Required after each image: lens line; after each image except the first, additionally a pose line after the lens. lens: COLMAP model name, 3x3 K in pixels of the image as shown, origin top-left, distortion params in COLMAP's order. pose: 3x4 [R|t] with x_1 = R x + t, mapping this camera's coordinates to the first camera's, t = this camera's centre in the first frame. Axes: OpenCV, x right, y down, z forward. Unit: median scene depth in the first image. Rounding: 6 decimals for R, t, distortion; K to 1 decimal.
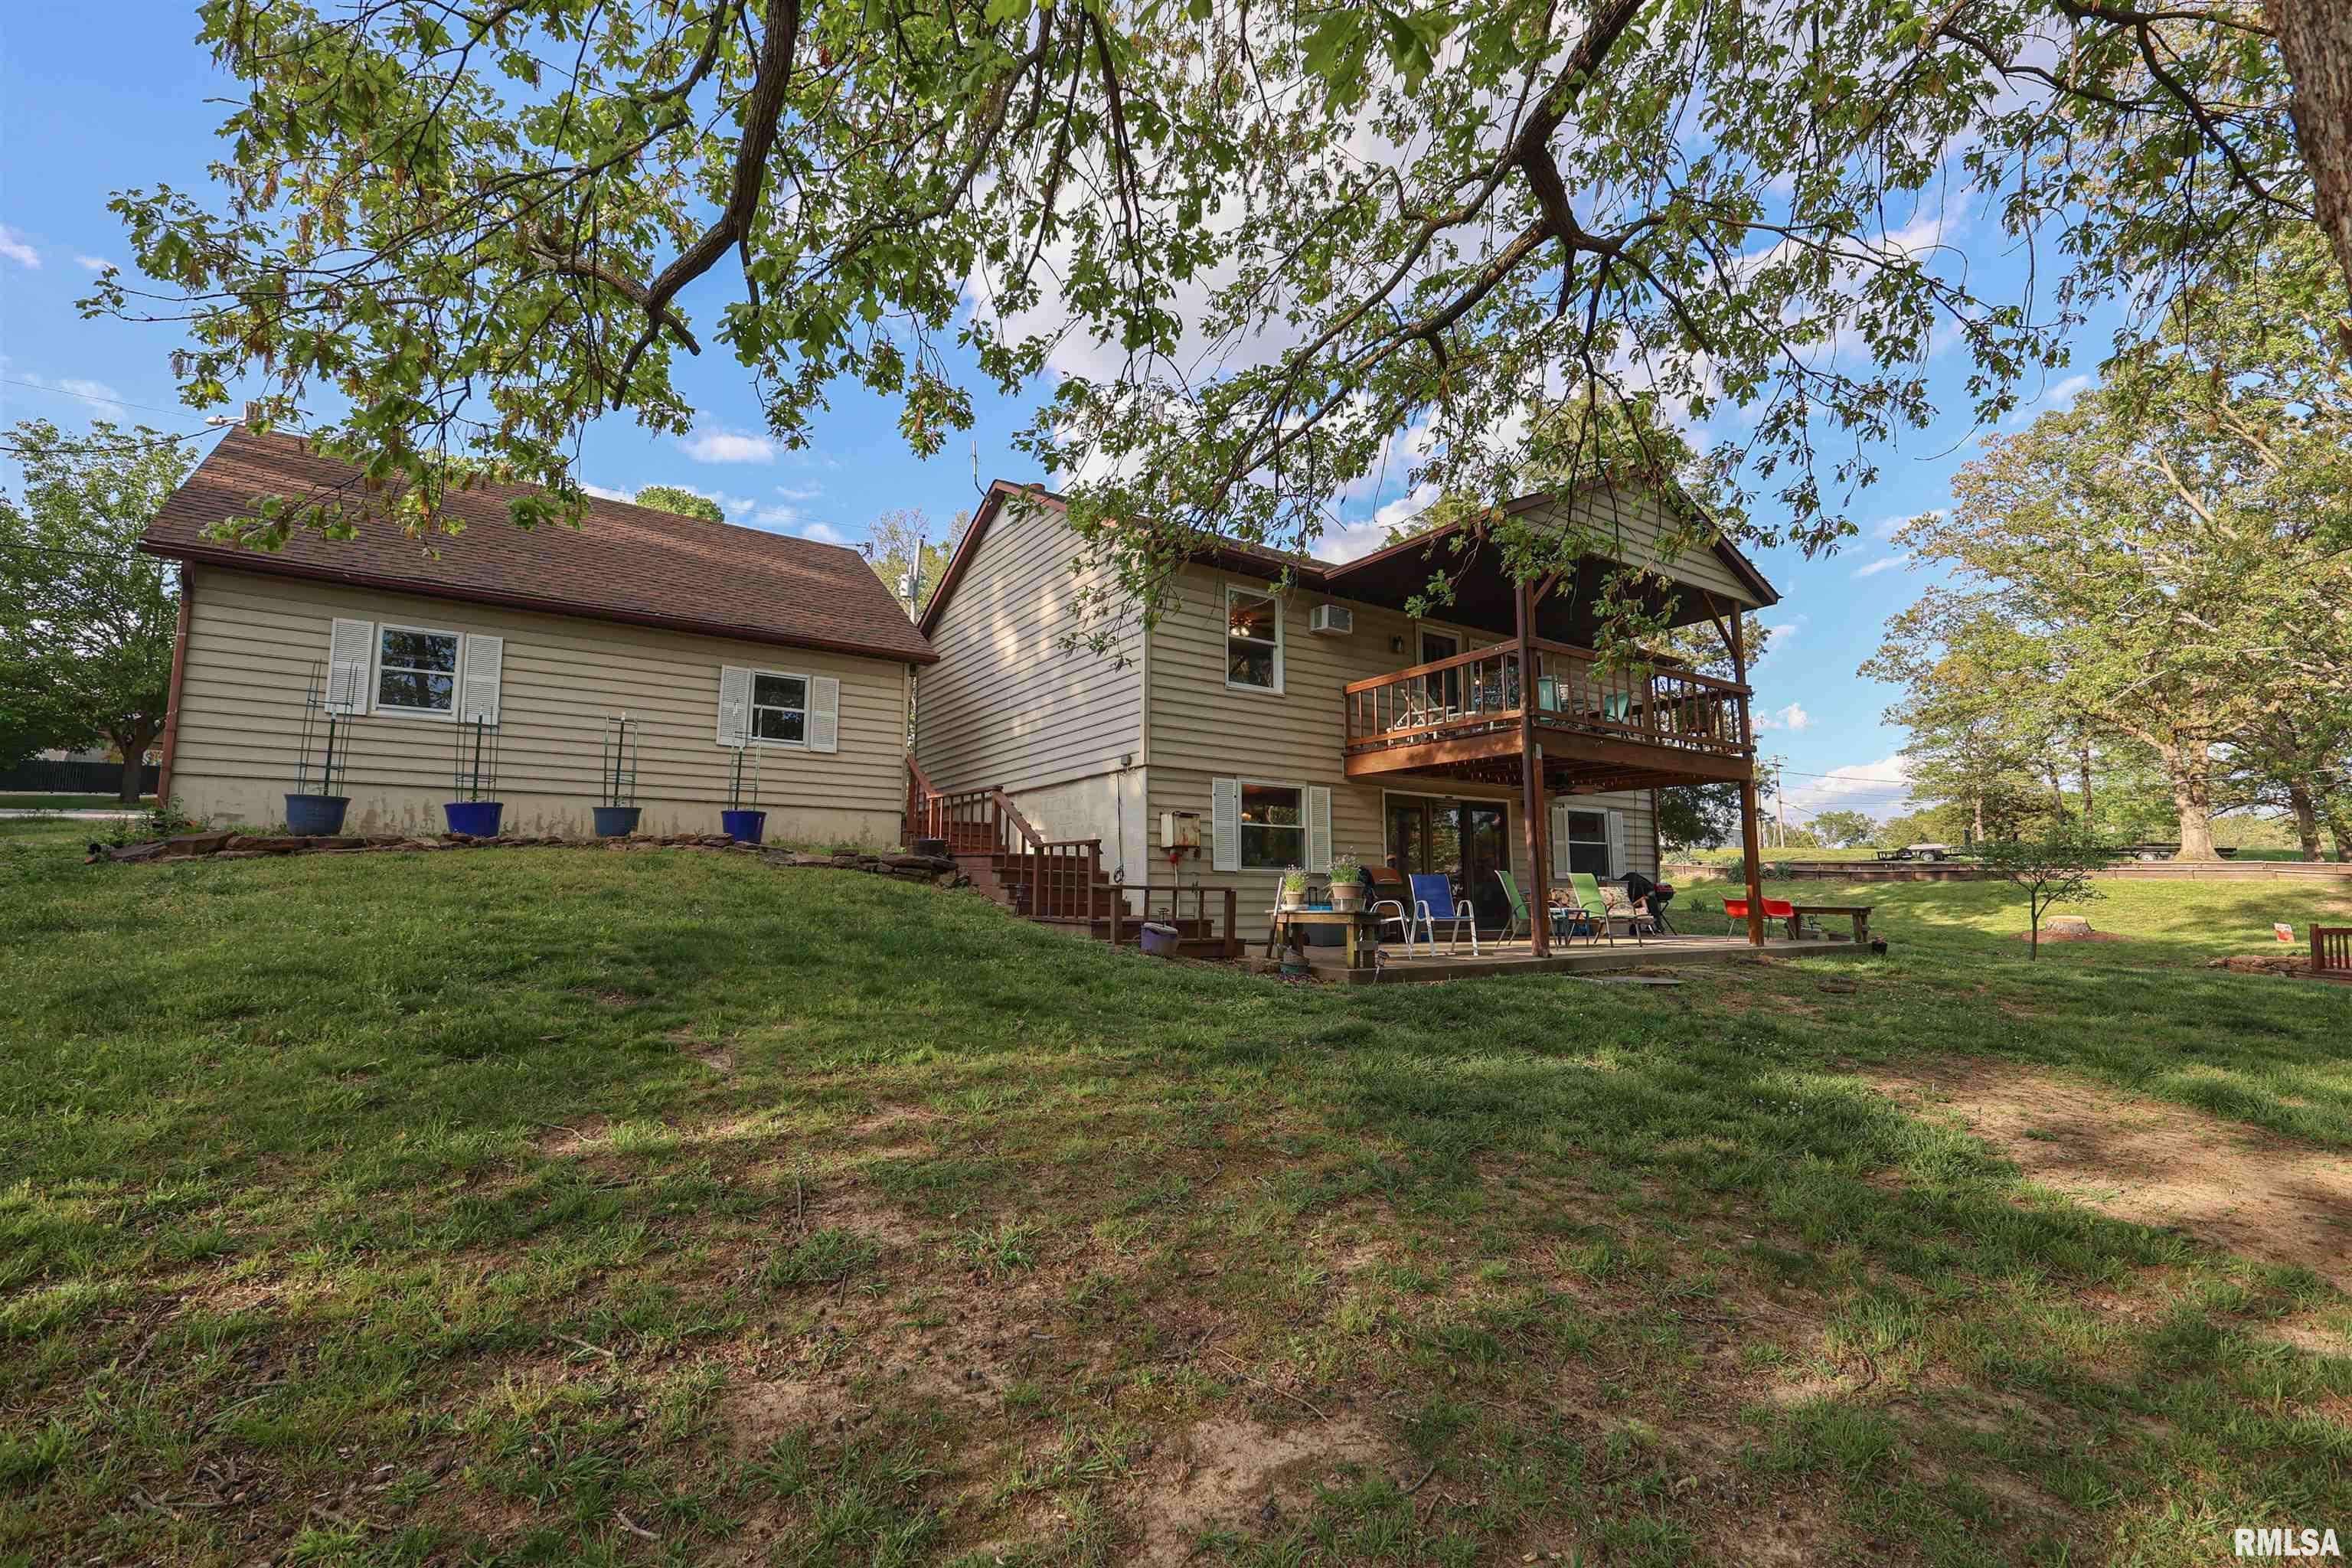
lens RADIAL K [[1047.3, 0, 1175.7], [0, 1047.3, 779.6], [0, 0, 1]] dist [-0.000449, 0.000375]
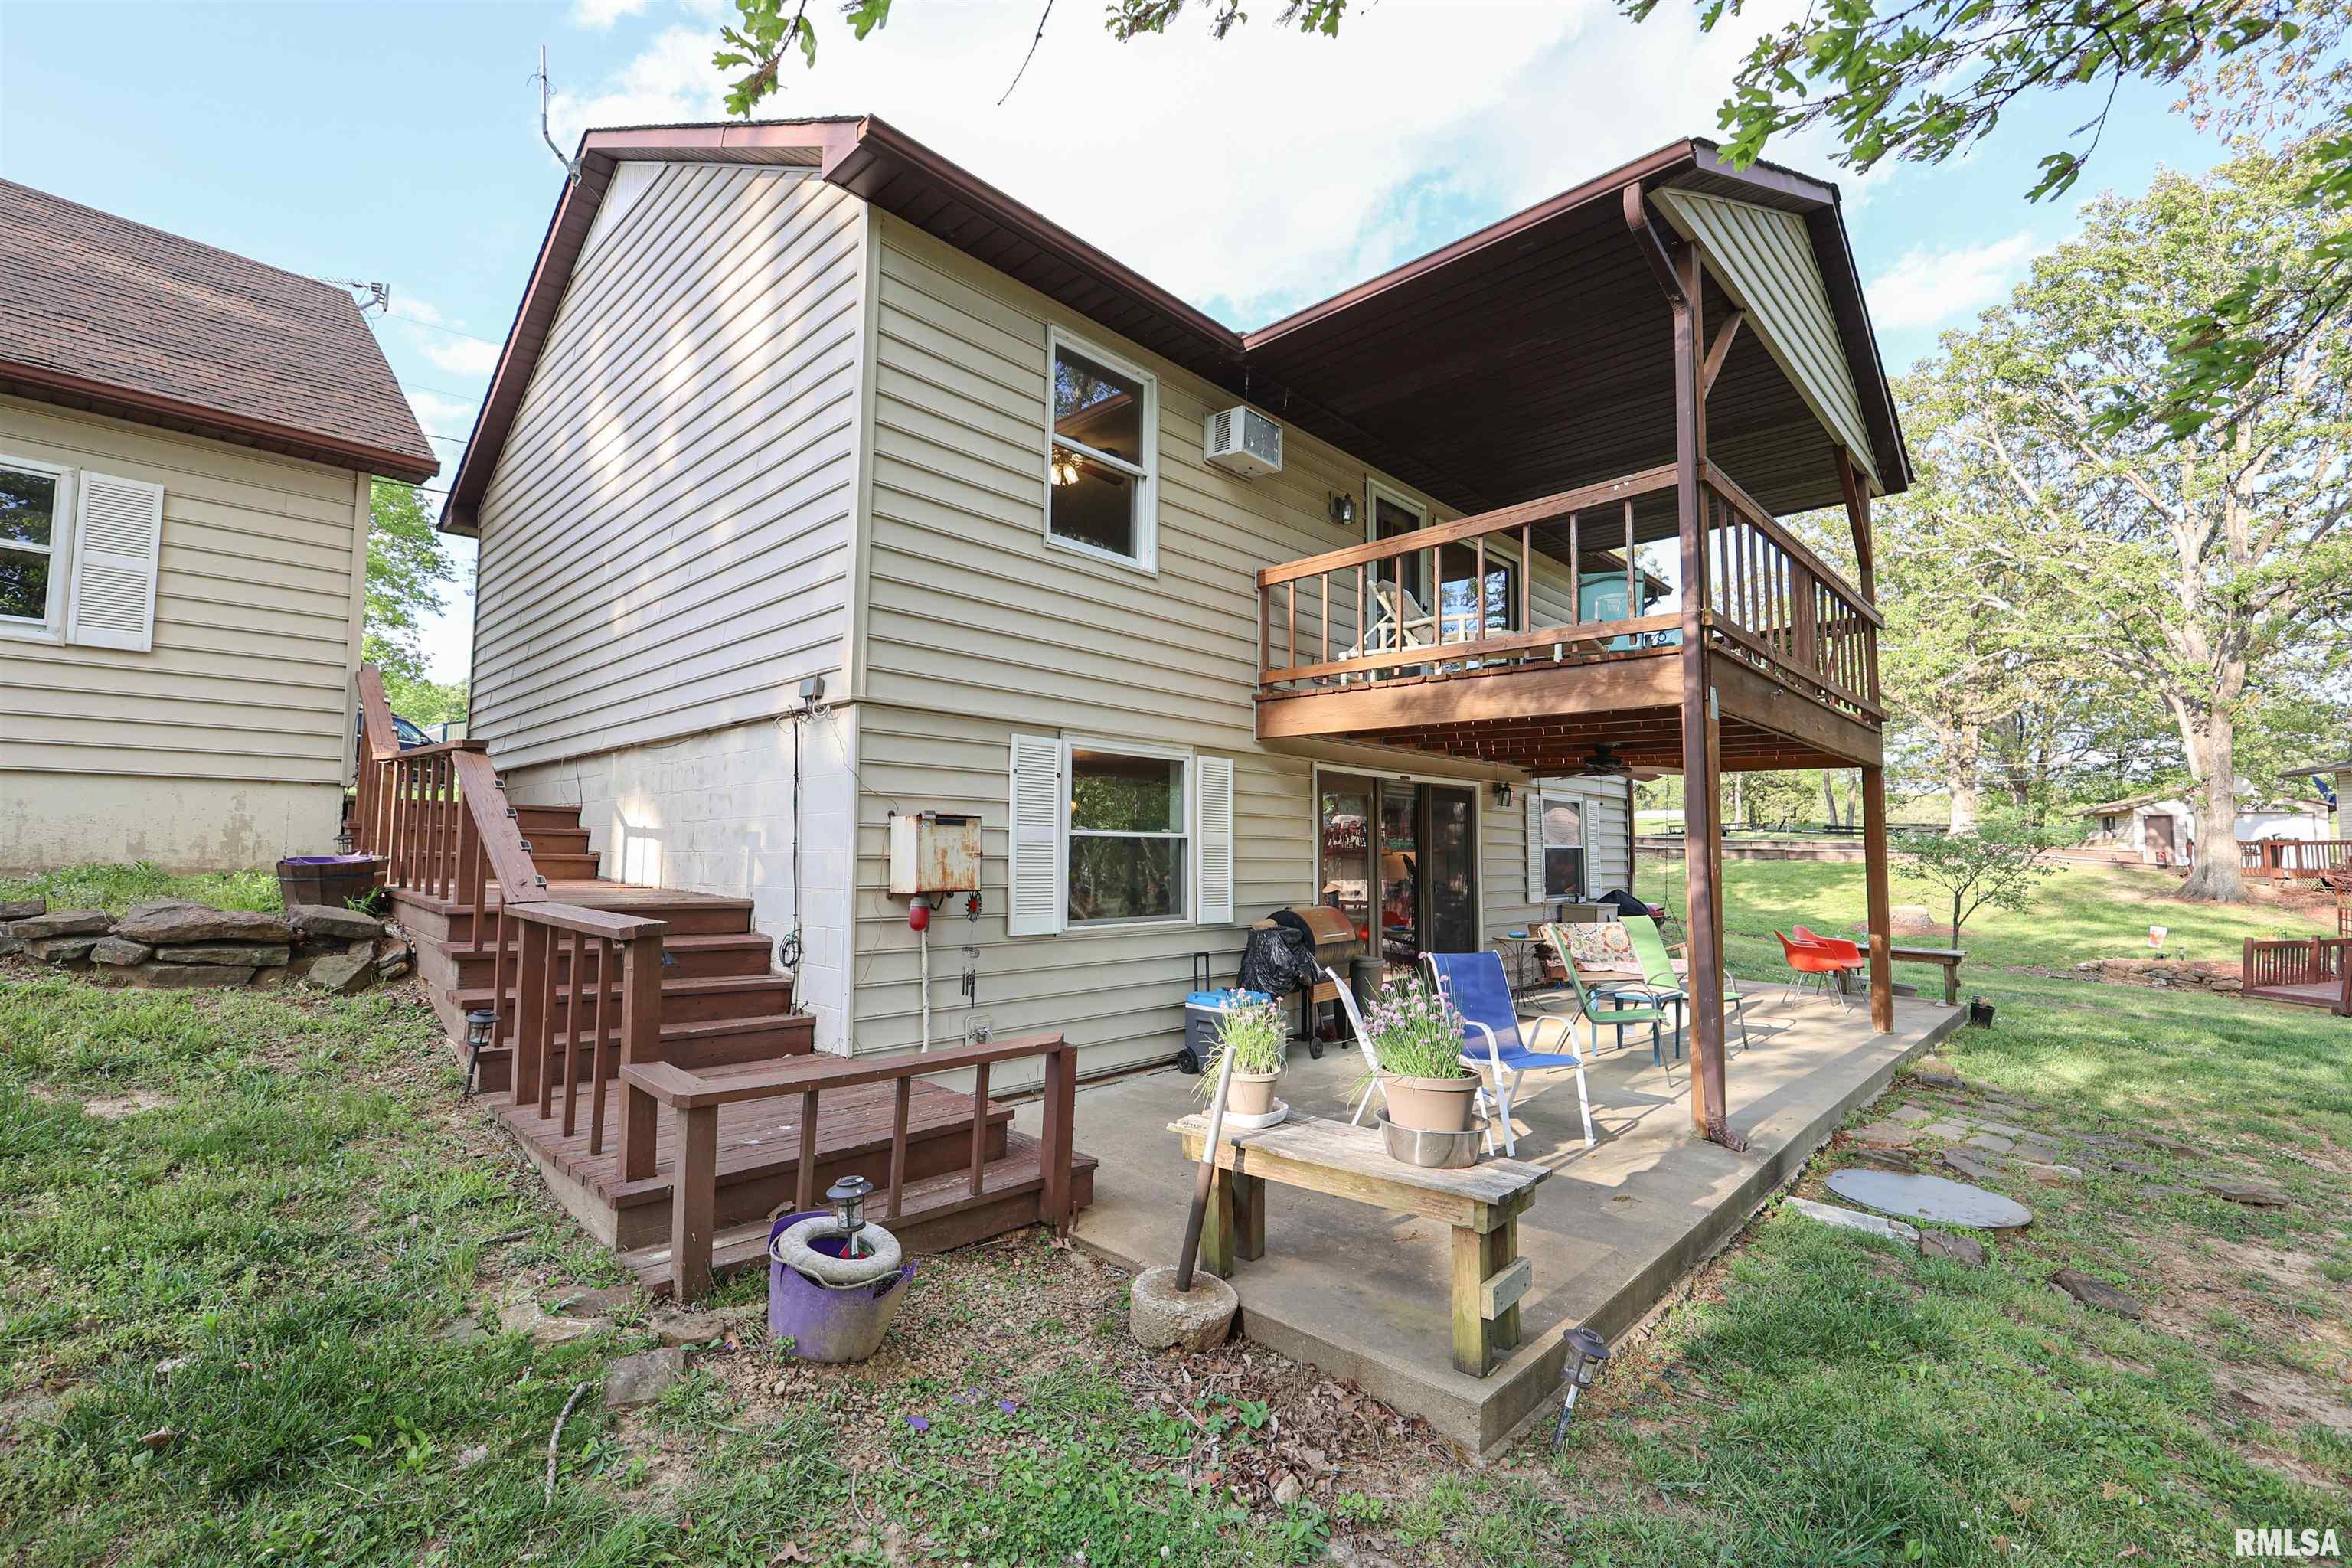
lens RADIAL K [[1013.3, 0, 1175.8], [0, 1013.3, 778.1], [0, 0, 1]] dist [-0.001111, -0.000536]
pose [[0.977308, 0.022102, 0.210667, 0.011656], [-0.031192, 0.998716, 0.039927, -0.002569], [-0.209514, -0.045592, 0.976742, 0.532614]]
